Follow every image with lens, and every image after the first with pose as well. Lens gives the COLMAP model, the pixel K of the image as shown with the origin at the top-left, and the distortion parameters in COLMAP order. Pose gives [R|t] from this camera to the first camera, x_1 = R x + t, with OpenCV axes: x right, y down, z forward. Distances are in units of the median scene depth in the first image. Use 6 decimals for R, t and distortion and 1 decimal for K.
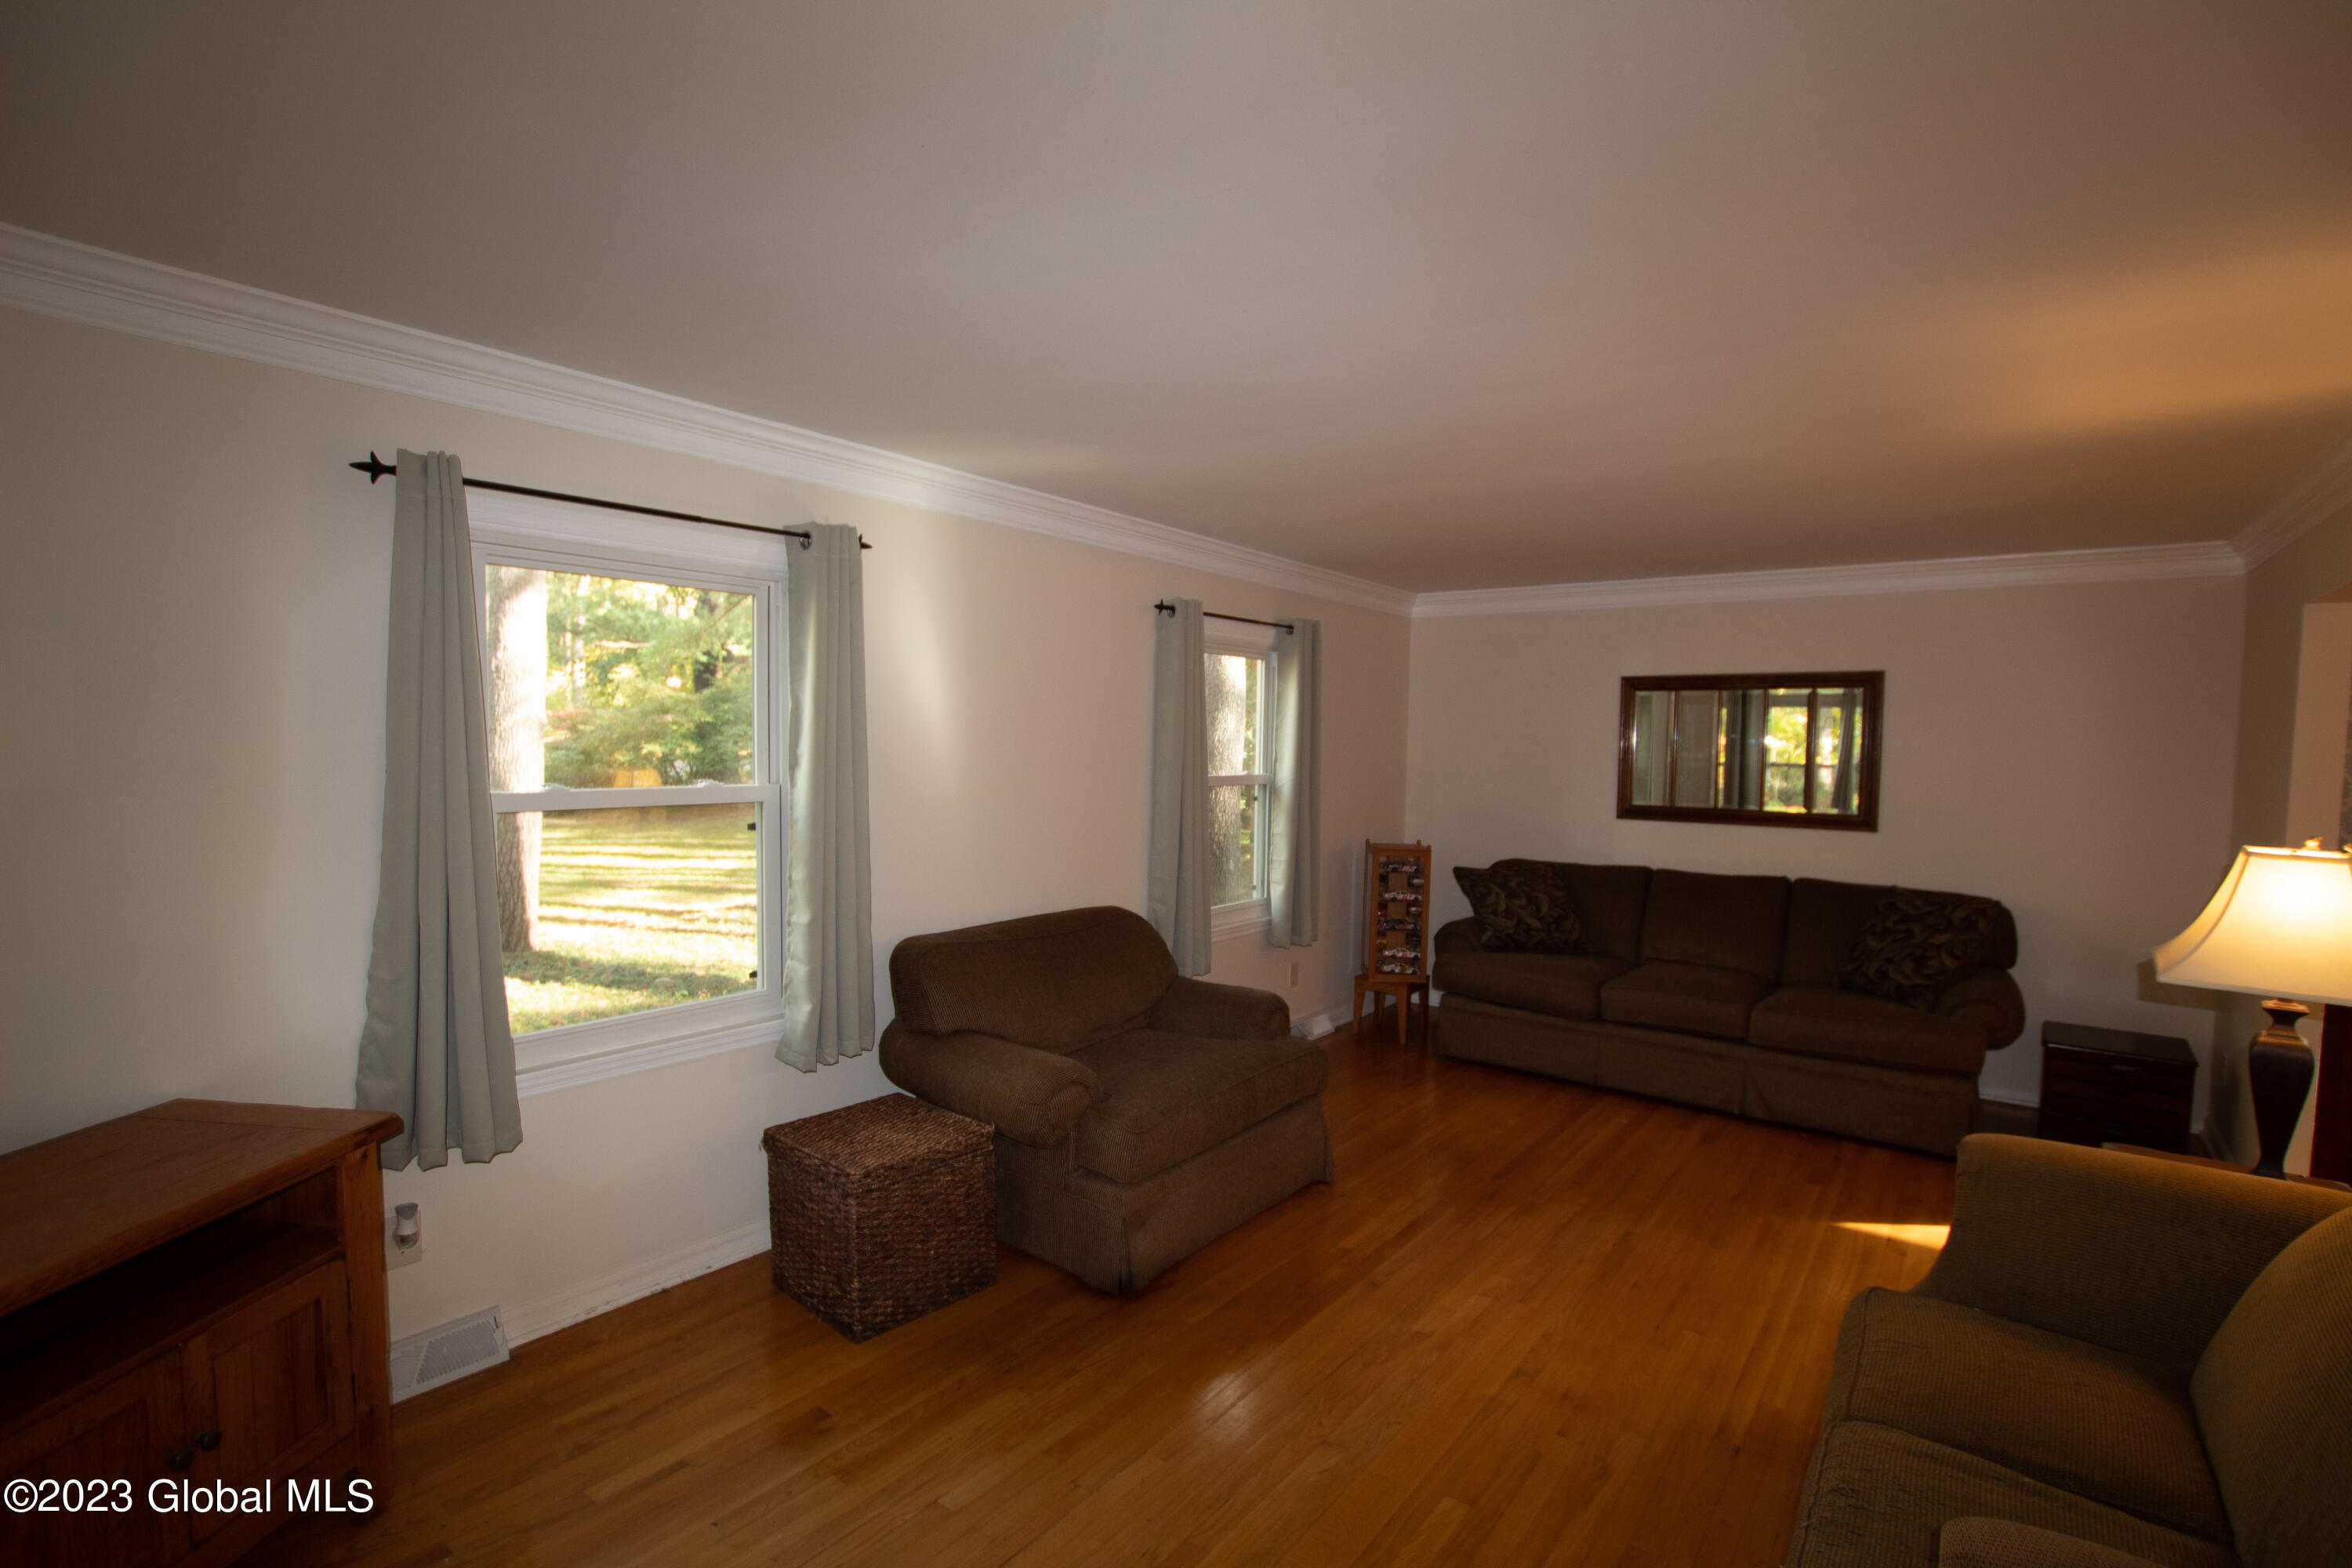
lens RADIAL K [[1093.6, 0, 1185.0], [0, 1093.6, 782.4], [0, 0, 1]] dist [-0.031622, 0.004180]
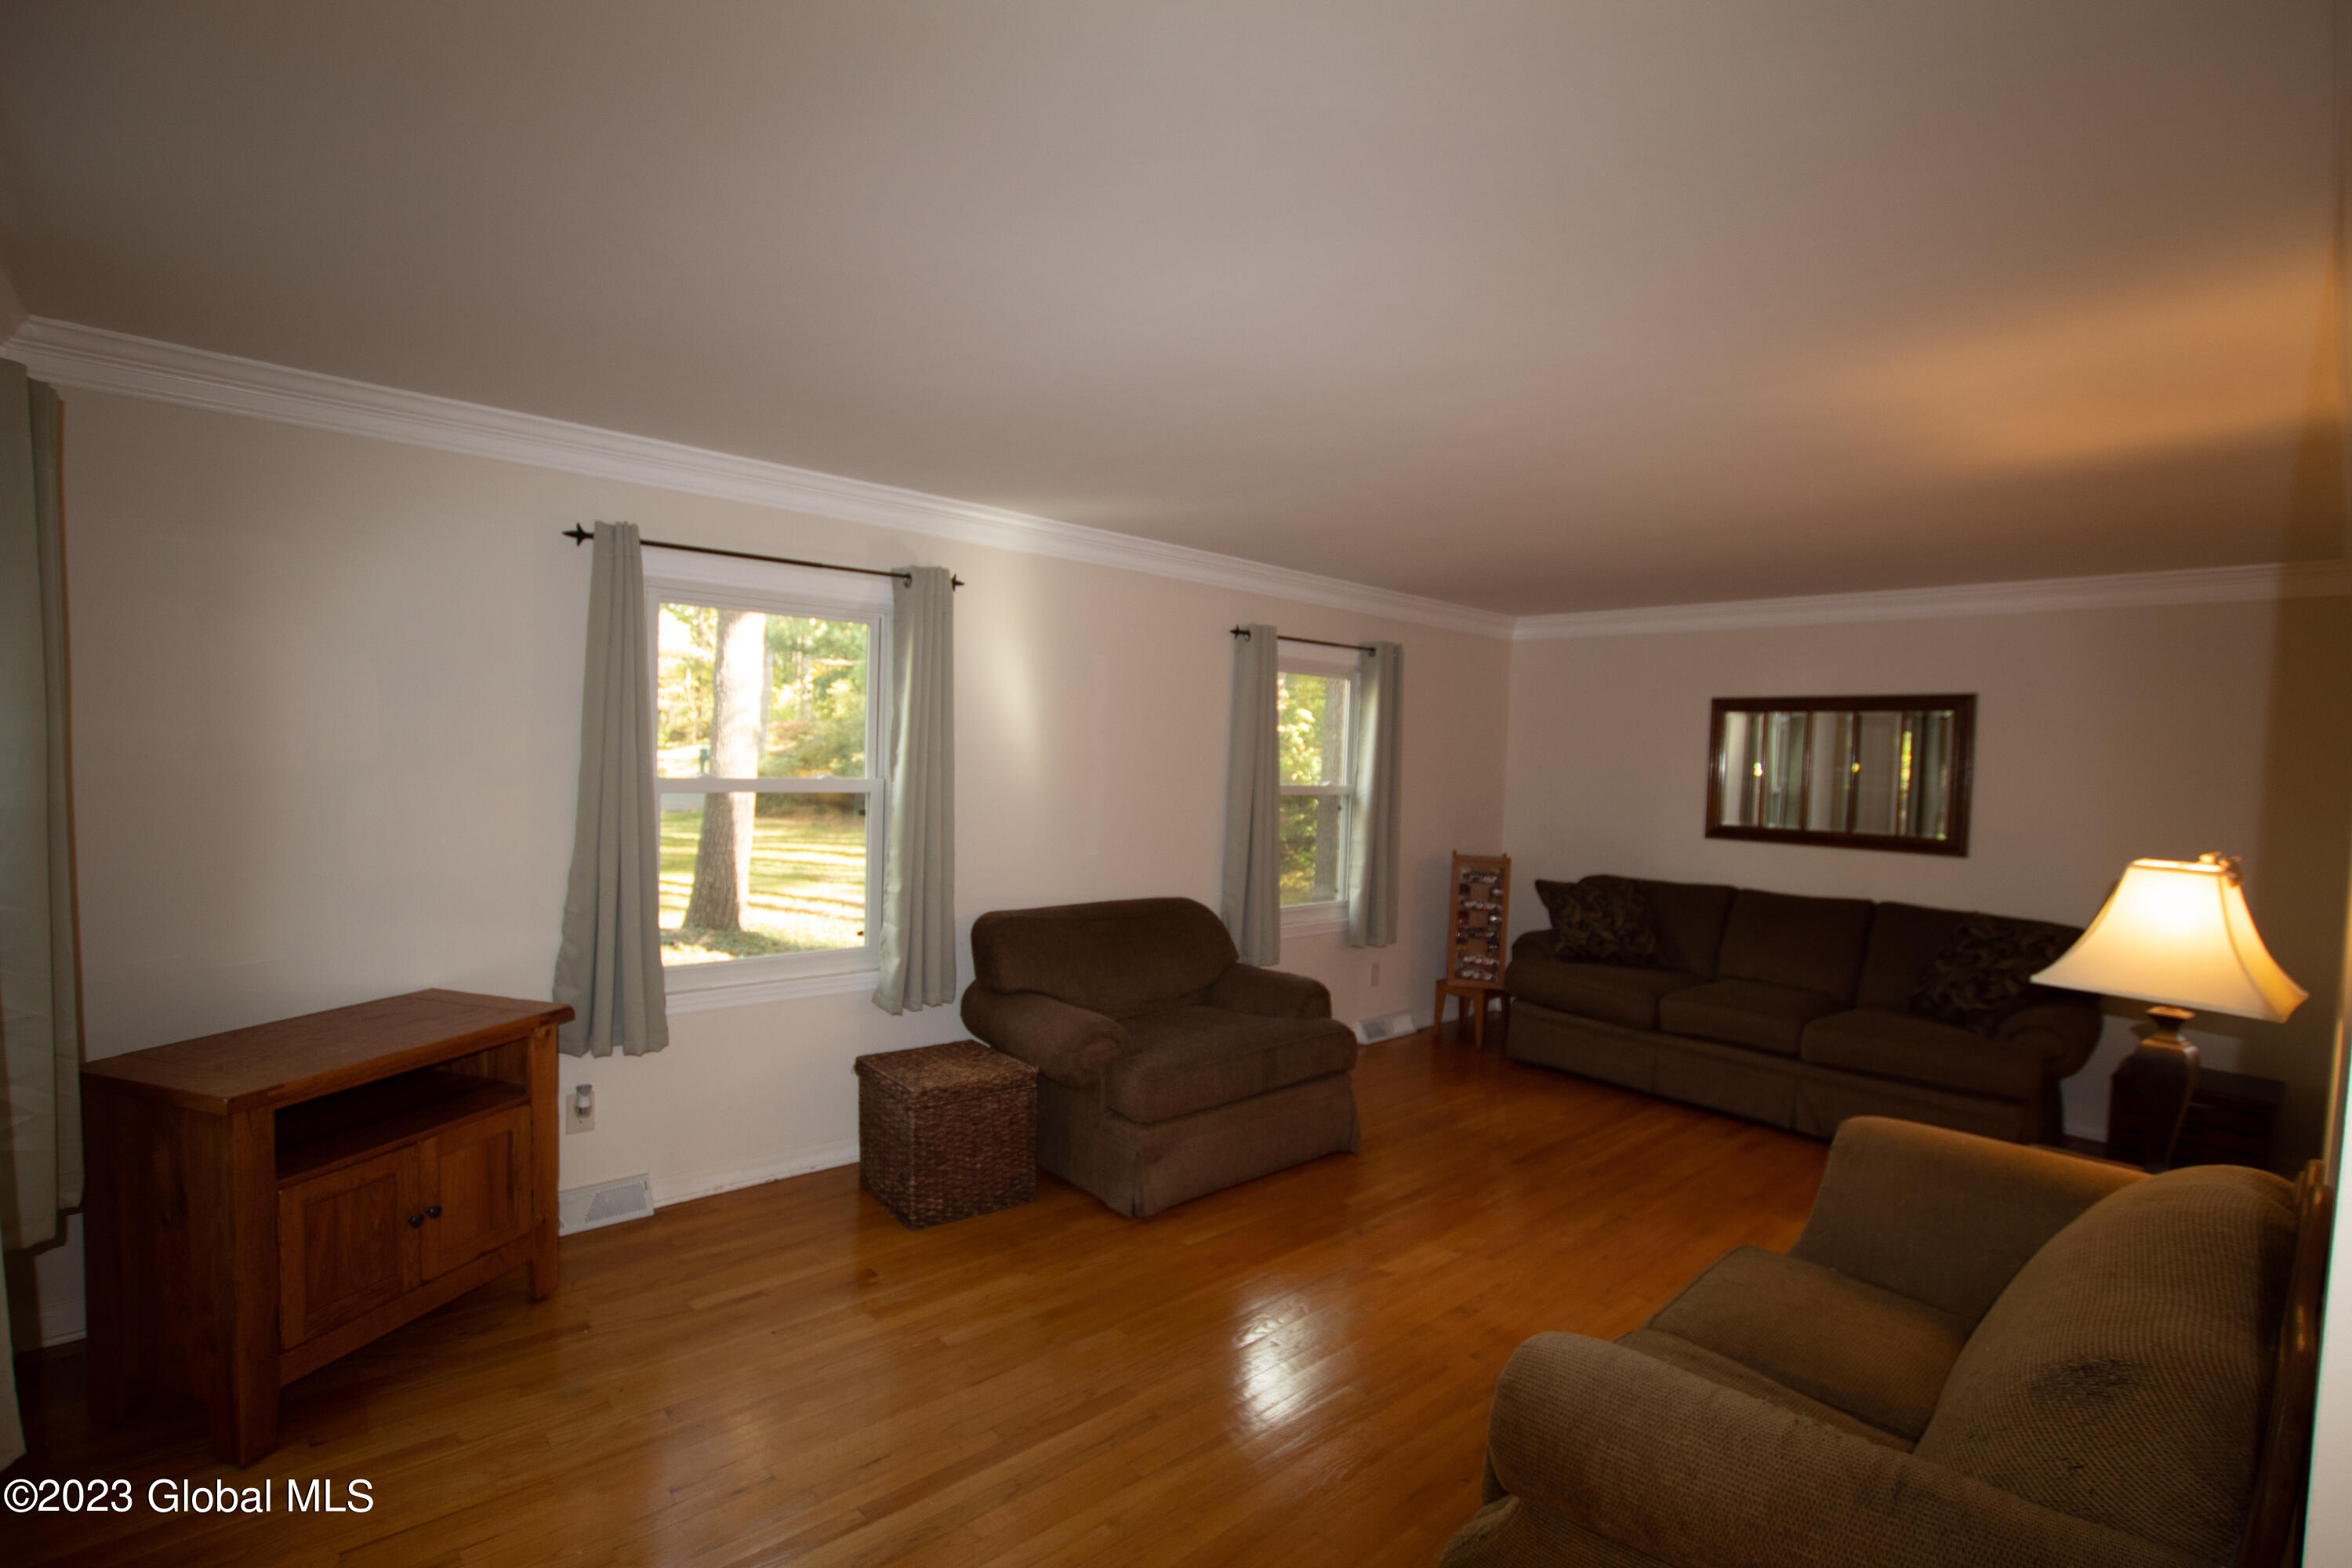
lens RADIAL K [[1093.6, 0, 1185.1], [0, 1093.6, 780.3], [0, 0, 1]] dist [-0.031622, 0.004180]
pose [[0.983827, 0.021286, -0.177851, 0.160259], [-0.024667, 0.999554, -0.016818, 0.013937], [0.177414, 0.020933, 0.983914, -0.131177]]
